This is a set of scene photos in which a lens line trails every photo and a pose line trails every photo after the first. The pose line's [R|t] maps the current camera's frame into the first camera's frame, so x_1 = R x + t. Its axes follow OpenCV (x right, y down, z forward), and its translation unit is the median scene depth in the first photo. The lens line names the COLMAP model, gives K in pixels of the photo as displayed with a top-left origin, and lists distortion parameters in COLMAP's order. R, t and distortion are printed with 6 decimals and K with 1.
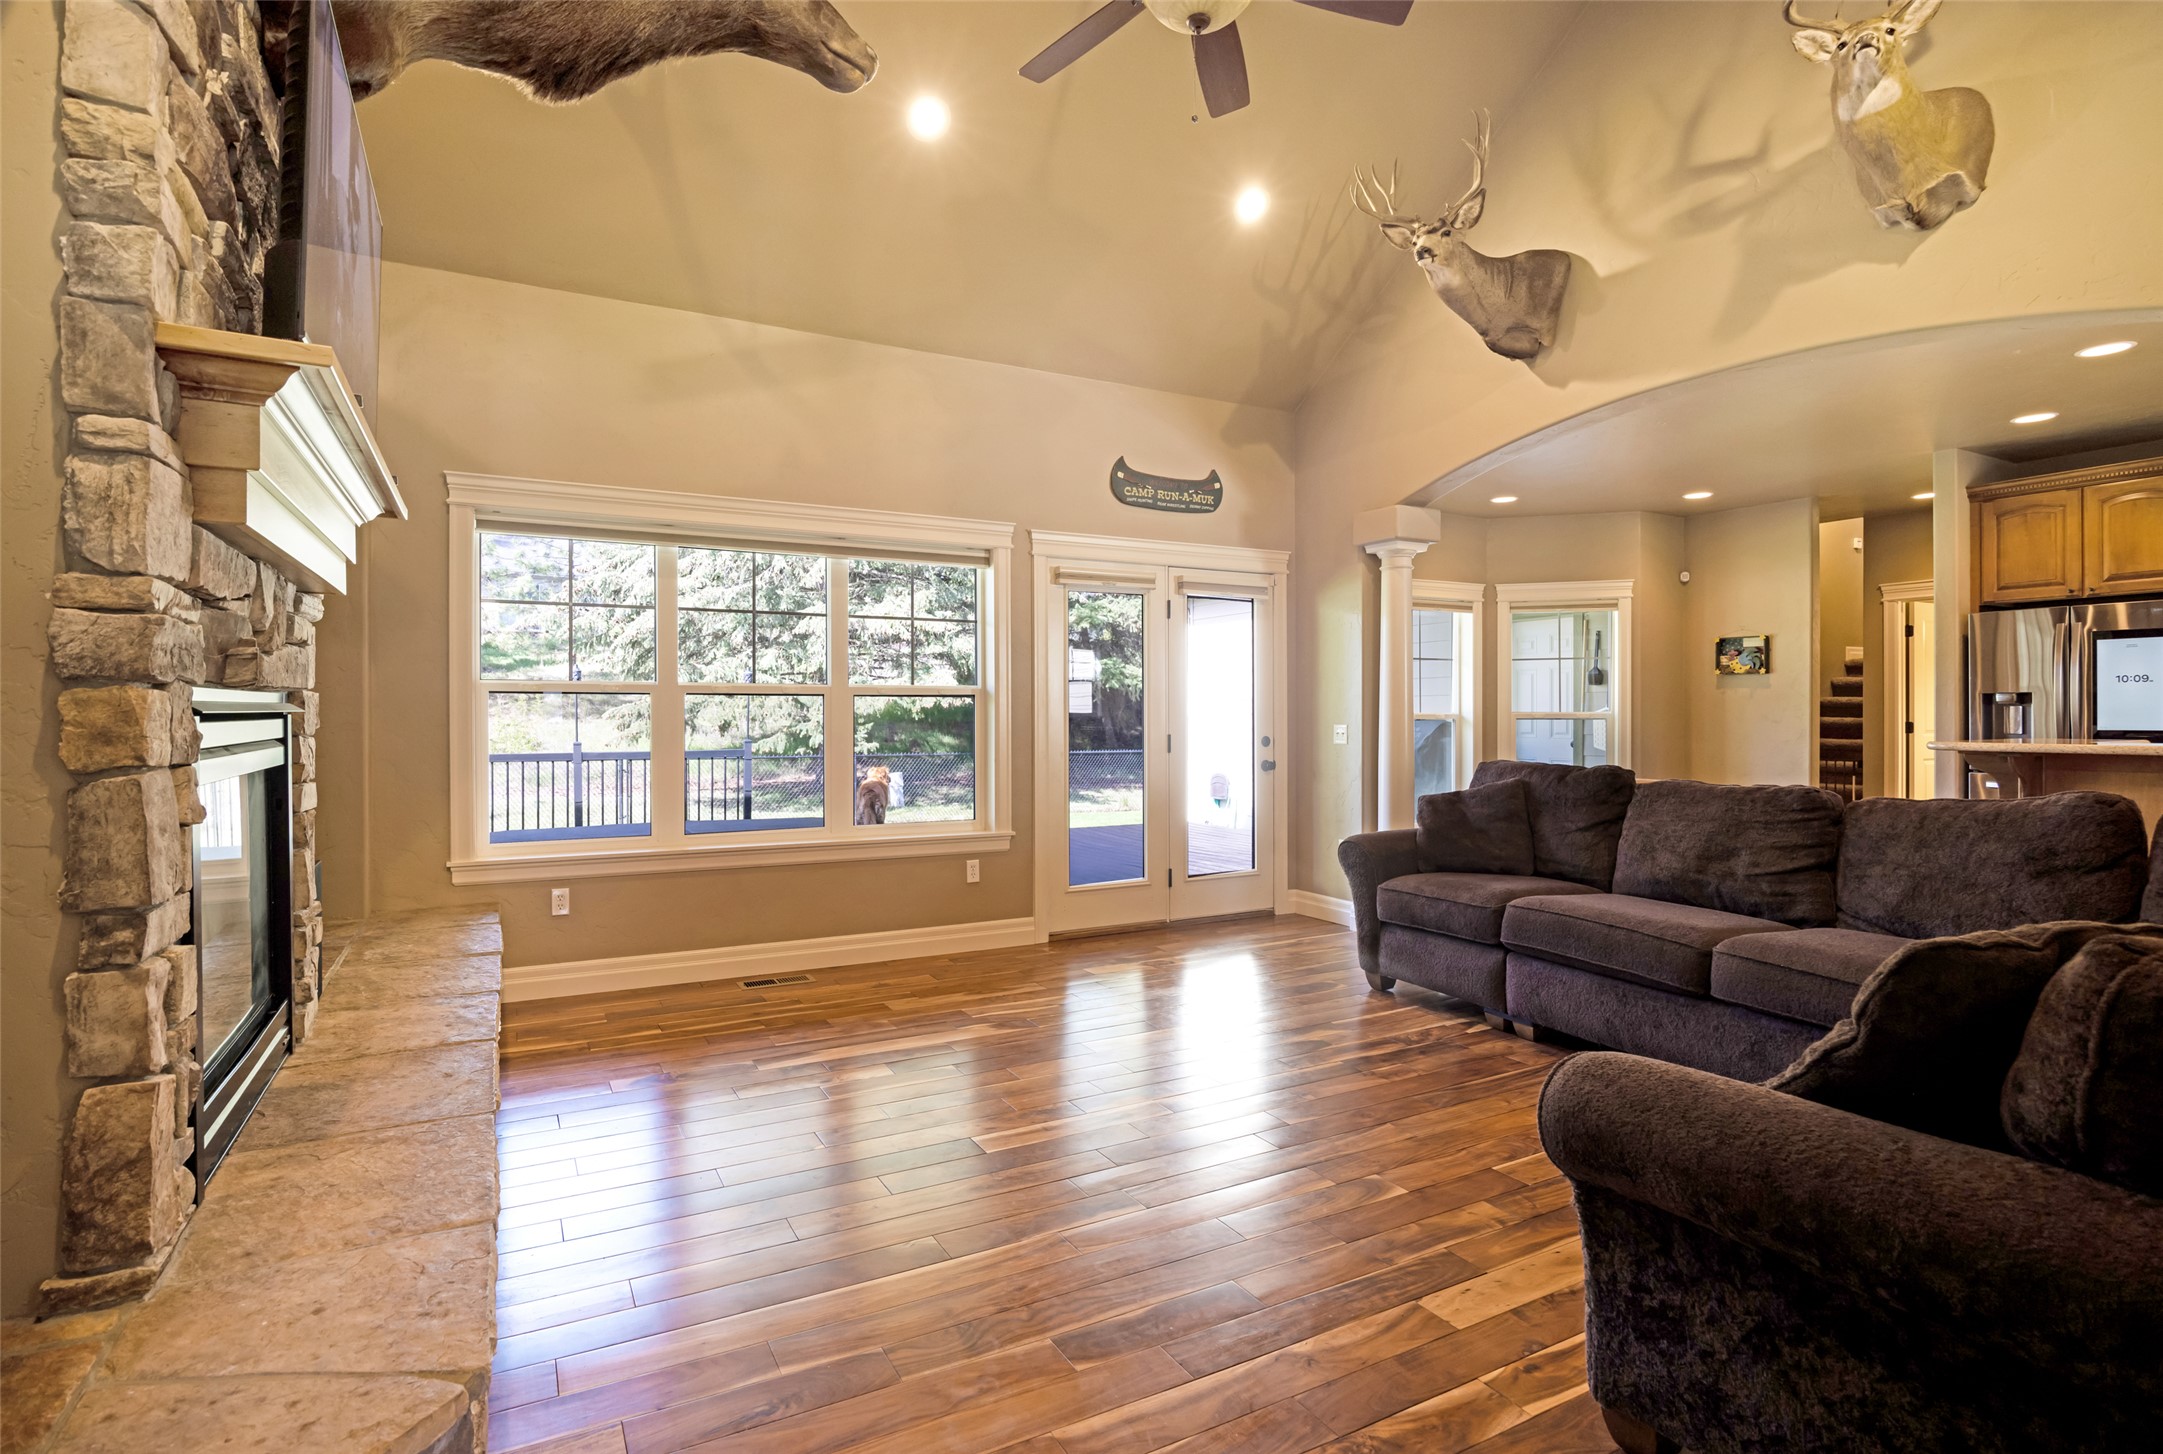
lens RADIAL K [[1080.8, 0, 1081.5], [0, 1080.8, 727.0], [0, 0, 1]] dist [0.000104, 0.000081]
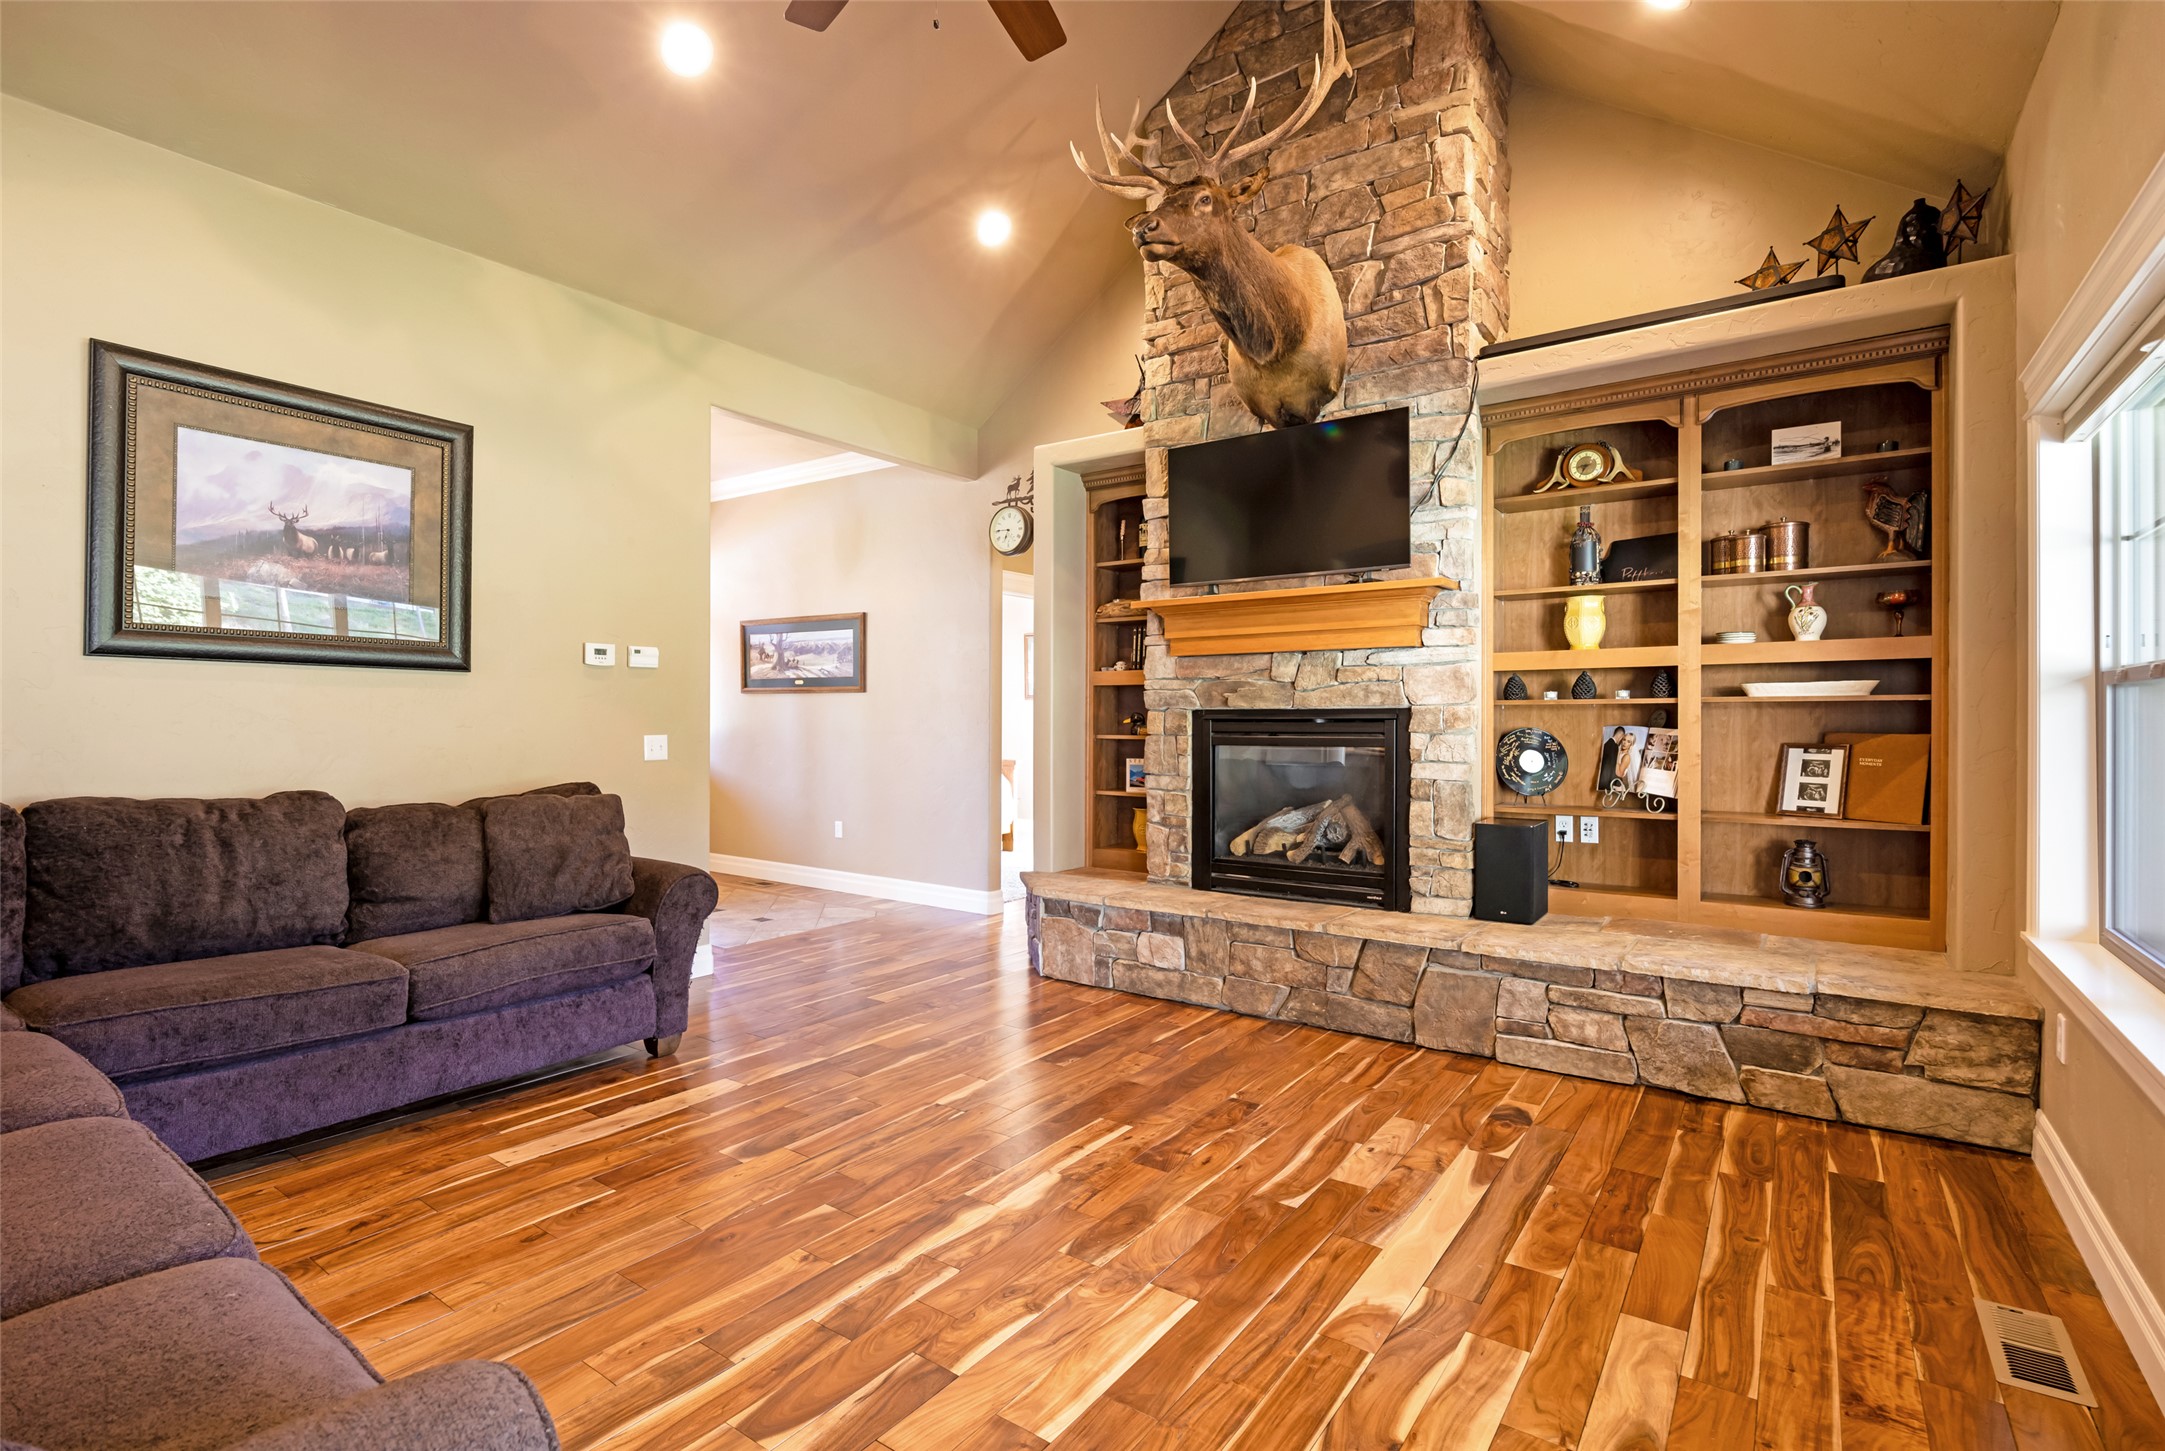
lens RADIAL K [[1033.9, 0, 1082.5], [0, 1033.9, 725.5], [0, 0, 1]] dist [-0.000676, -0.000122]
pose [[-0.897828, 0.000783, -0.440346, 0.524784], [-0.003803, 0.999947, 0.009531, -0.034767], [0.440331, 0.010232, -0.897777, 2.578245]]
